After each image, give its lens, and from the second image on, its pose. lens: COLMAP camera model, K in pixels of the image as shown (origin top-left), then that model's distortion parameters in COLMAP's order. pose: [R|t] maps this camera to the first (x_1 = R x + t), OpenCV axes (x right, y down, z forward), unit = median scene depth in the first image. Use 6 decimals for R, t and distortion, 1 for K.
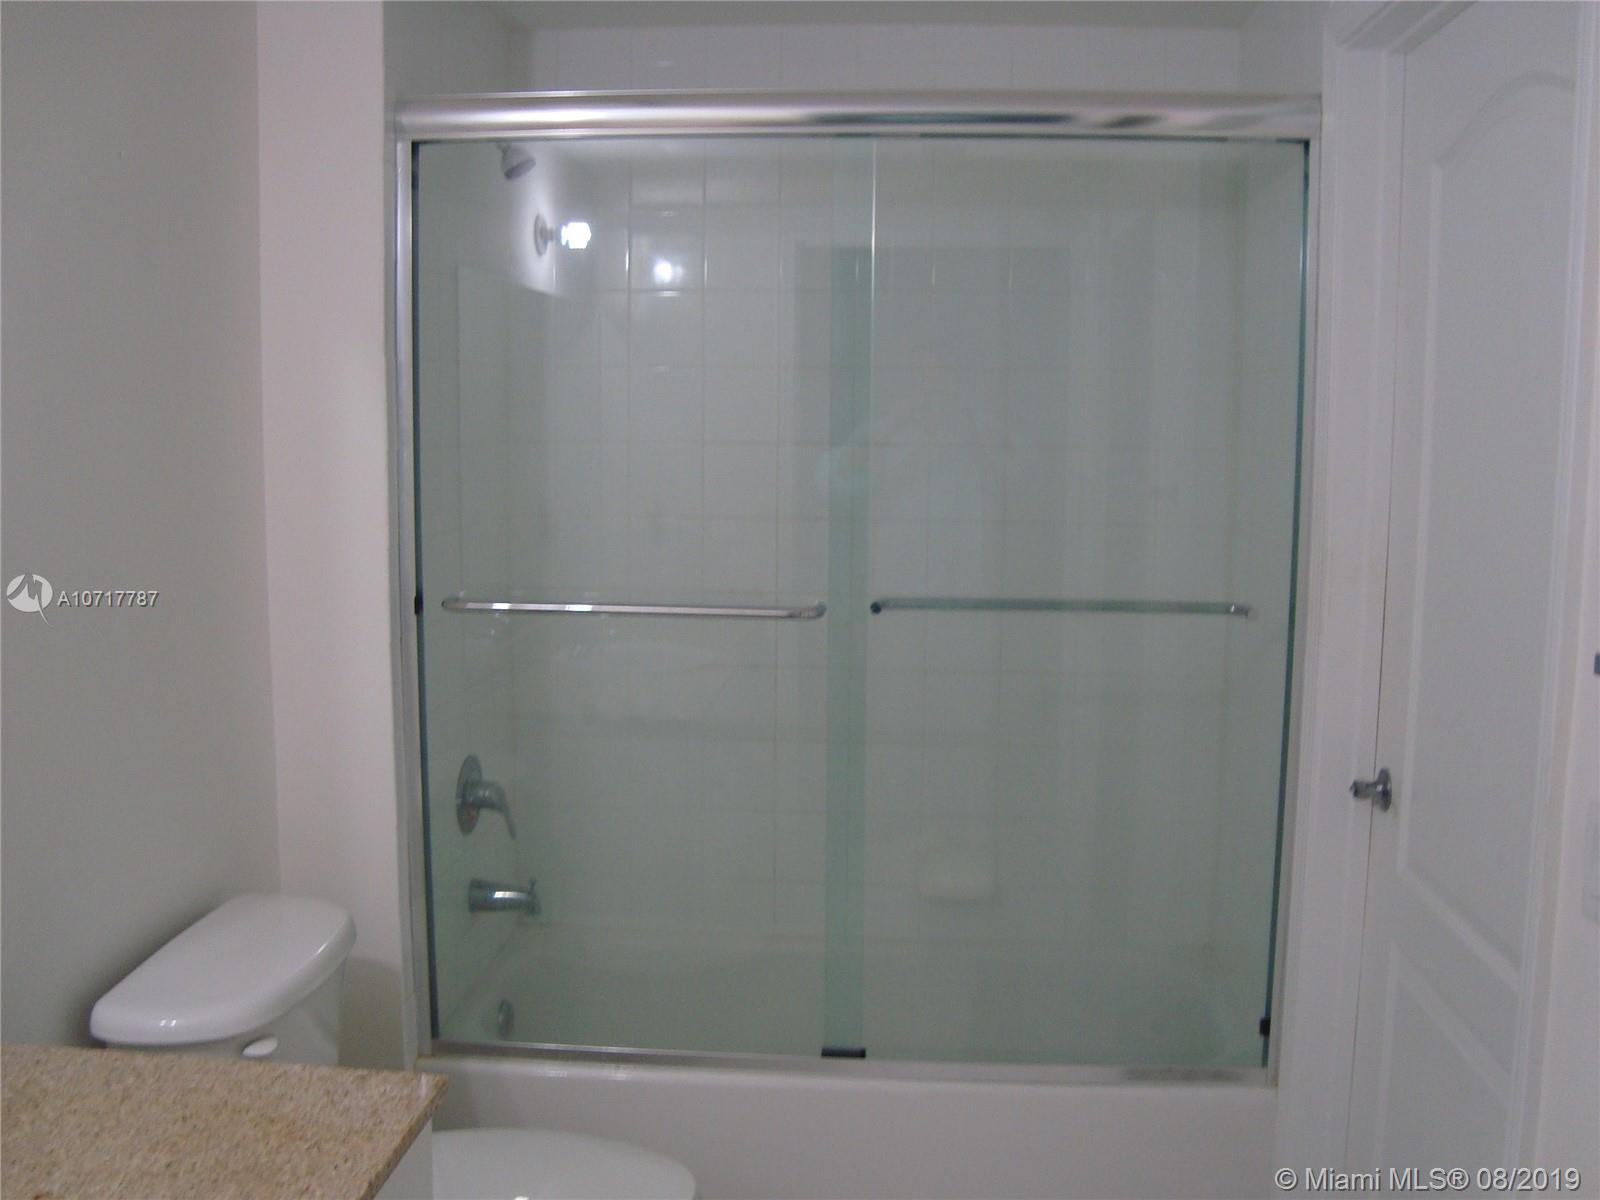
lens RADIAL K [[1478.6, 0, 859.6], [0, 1478.6, 599.9], [0, 0, 1]] dist [-0.238518, 0.306633]
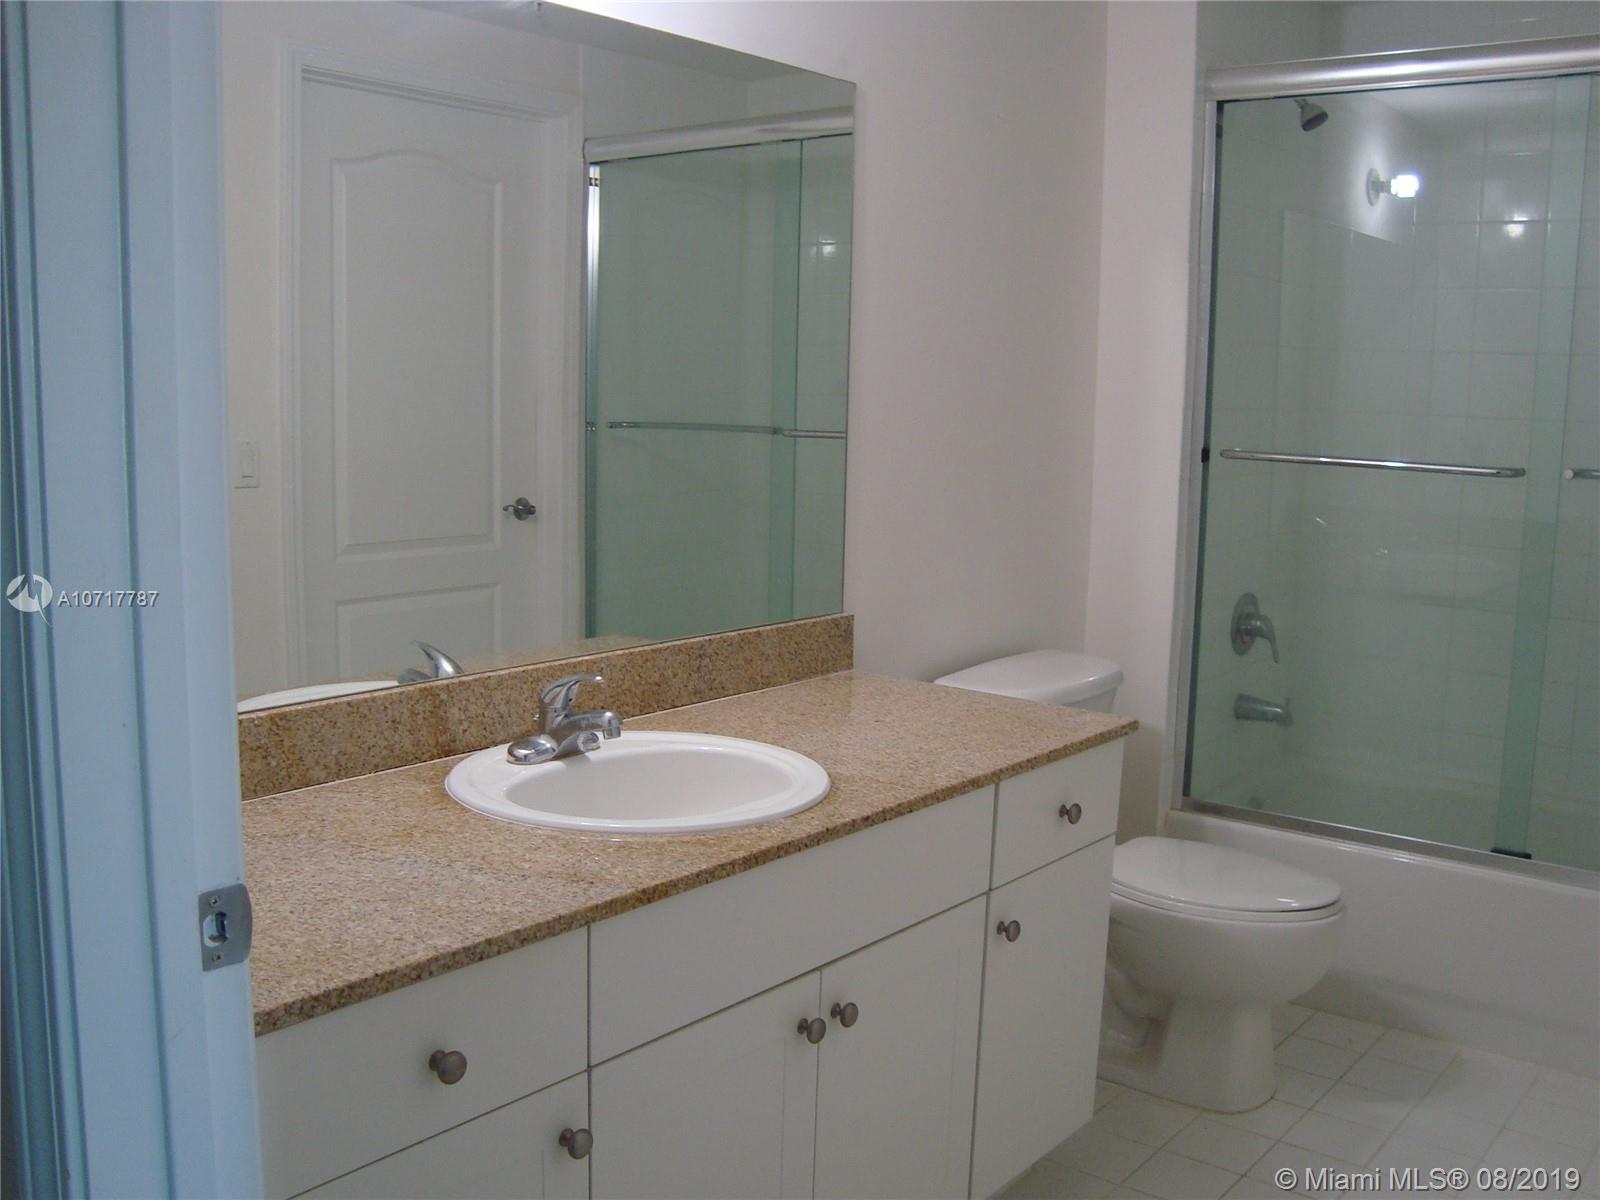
lens RADIAL K [[1478.6, 0, 859.6], [0, 1478.6, 599.9], [0, 0, 1]] dist [-0.238518, 0.306633]
pose [[0.815047, 0.080699, -0.573747, 0.179748], [-0.077051, 0.996554, 0.030712, 0.103186], [0.574248, 0.019176, 0.818457, -0.216666]]
